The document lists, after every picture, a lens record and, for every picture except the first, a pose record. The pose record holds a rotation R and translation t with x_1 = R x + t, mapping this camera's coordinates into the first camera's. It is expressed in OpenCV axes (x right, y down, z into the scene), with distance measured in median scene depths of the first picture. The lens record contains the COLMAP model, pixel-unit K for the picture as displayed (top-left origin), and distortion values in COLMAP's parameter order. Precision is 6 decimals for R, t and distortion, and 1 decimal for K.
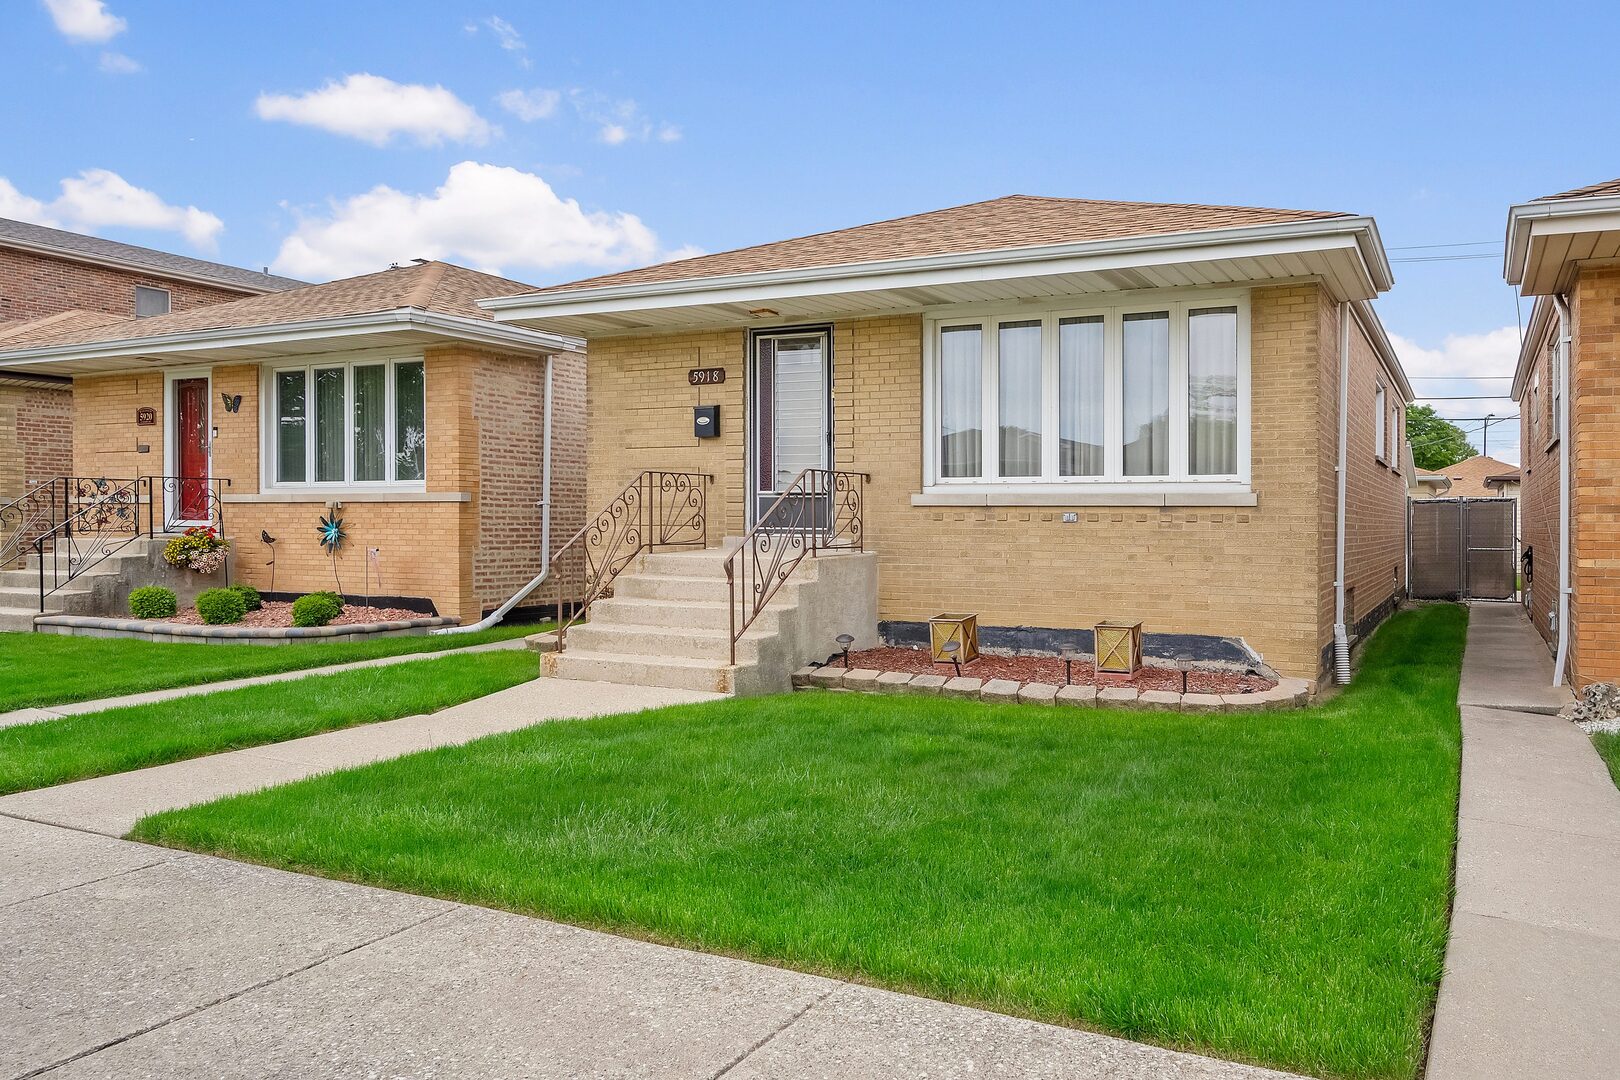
lens RADIAL K [[1219.5, 0, 812.7], [0, 1219.5, 531.3], [0, 0, 1]] dist [-0.004810, -0.003494]
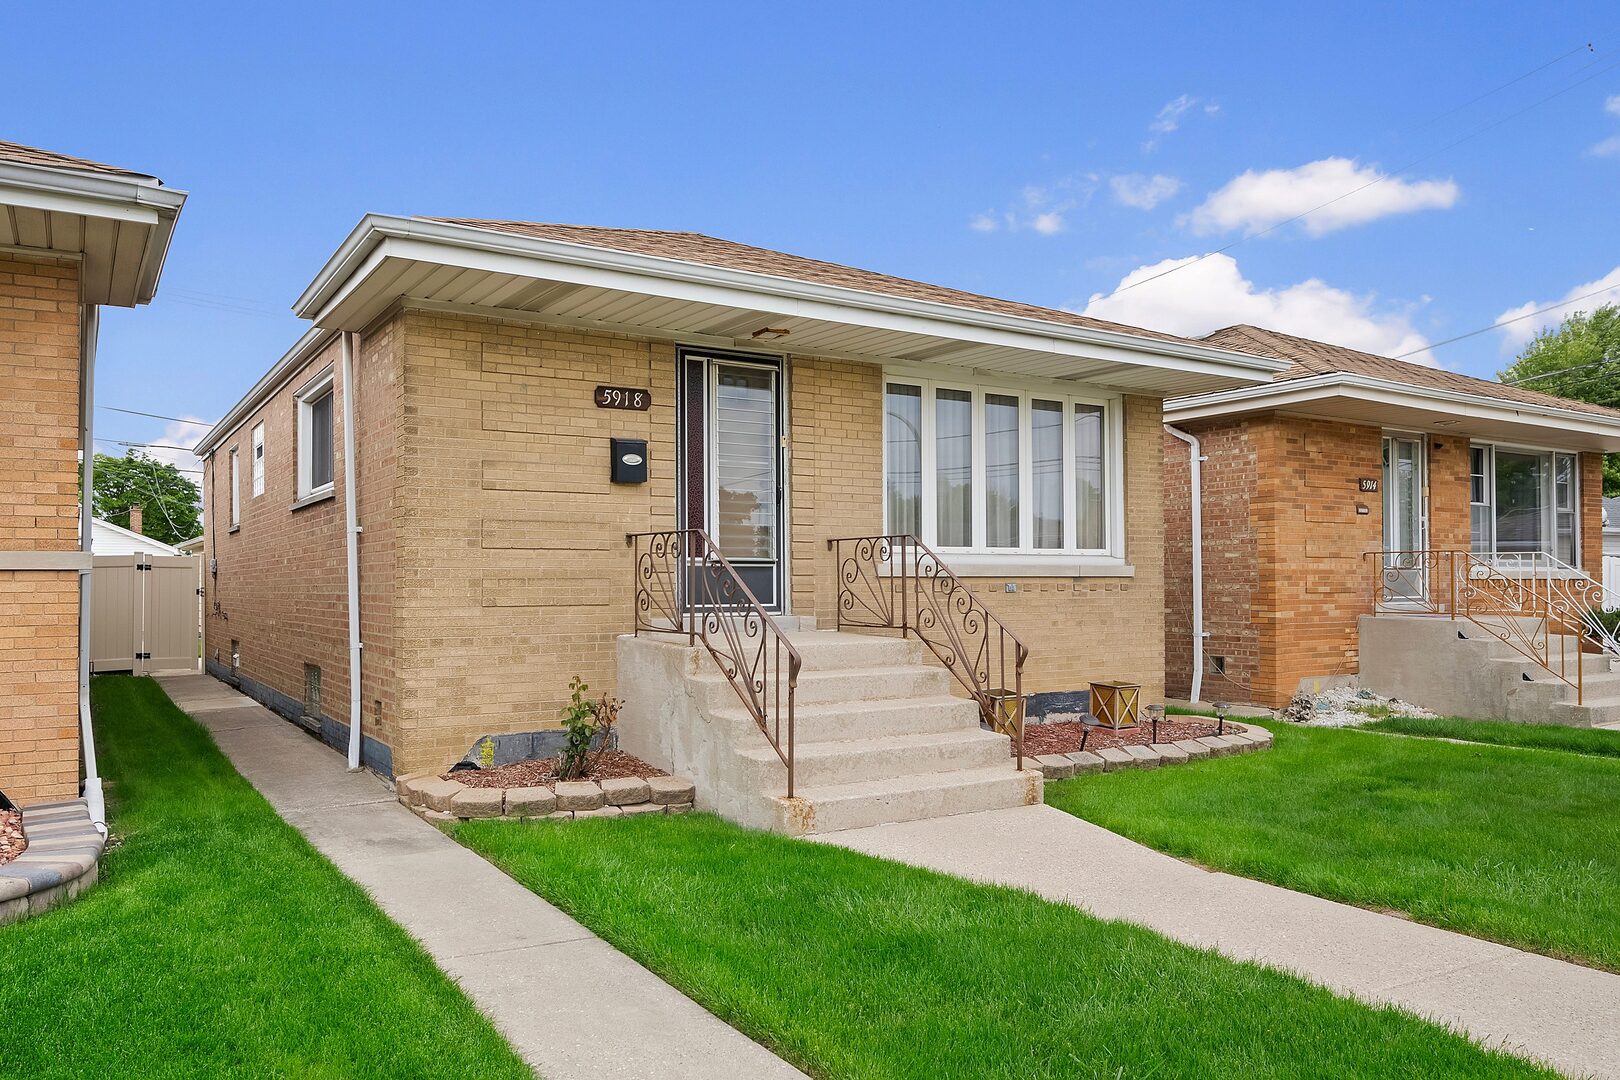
lens RADIAL K [[1203.3, 0, 837.1], [0, 1203.3, 574.4], [0, 0, 1]] dist [-0.000576, -0.001769]
pose [[0.484670, -0.003300, 0.874691, -0.668542], [0.015115, 0.999875, -0.004603, -0.017875], [-0.874567, 0.015452, 0.484659, 0.559499]]
